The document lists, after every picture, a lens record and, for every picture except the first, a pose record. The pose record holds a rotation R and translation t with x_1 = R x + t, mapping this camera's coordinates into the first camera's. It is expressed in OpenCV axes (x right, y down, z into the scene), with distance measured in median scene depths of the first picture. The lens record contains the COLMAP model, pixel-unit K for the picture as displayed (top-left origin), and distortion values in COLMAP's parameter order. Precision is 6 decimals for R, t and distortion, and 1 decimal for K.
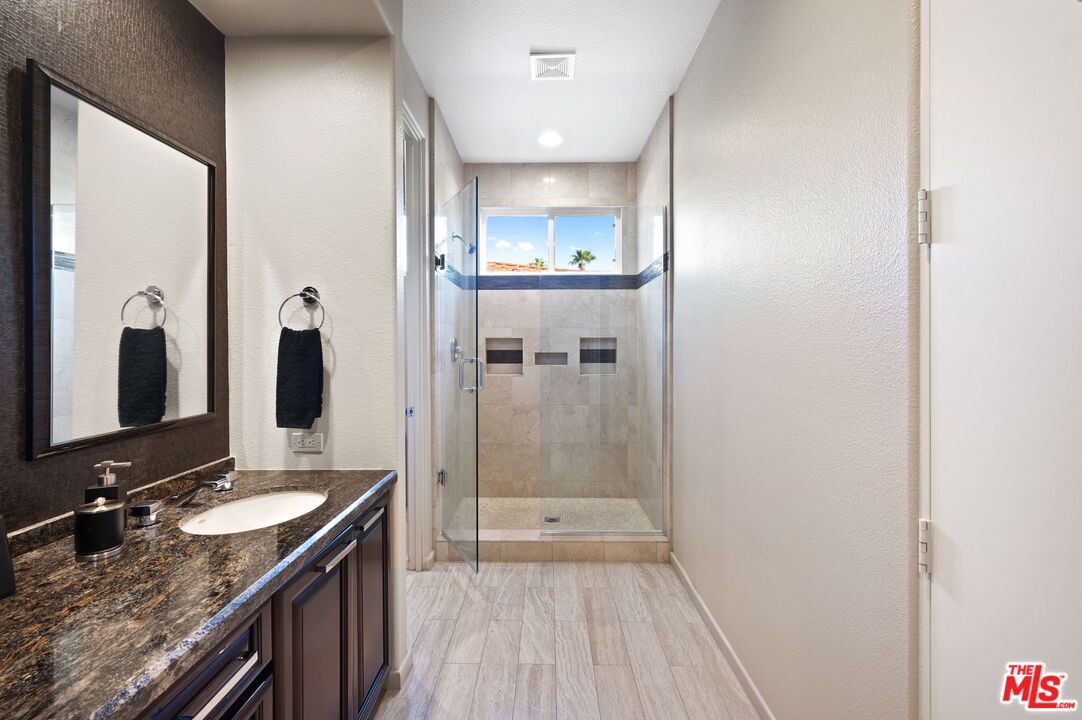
lens RADIAL K [[496.1, 0, 537.9], [0, 496.1, 344.8], [0, 0, 1]] dist [0.000151, 0.000065]
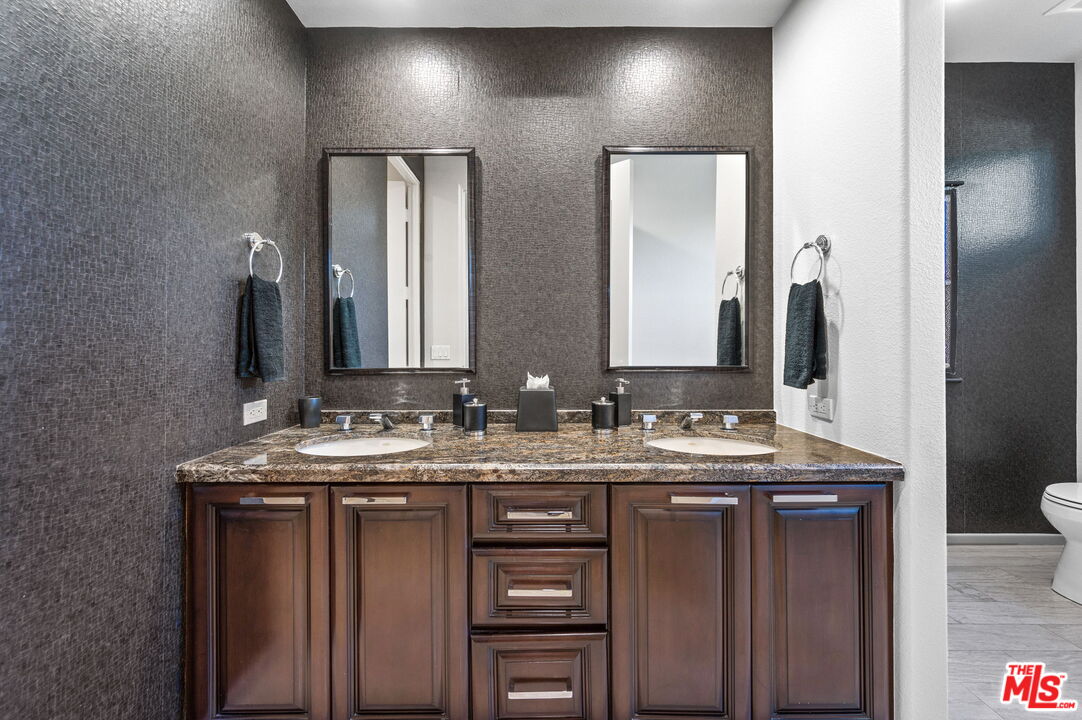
lens RADIAL K [[438.3, 0, 533.8], [0, 438.3, 343.1], [0, 0, 1]] dist [-0.001582, -0.000299]
pose [[0.000828, -0.003866, -0.999992, 0.340172], [-0.003552, 0.999986, -0.003869, 0.084876], [0.999993, 0.003555, 0.000814, 0.475962]]
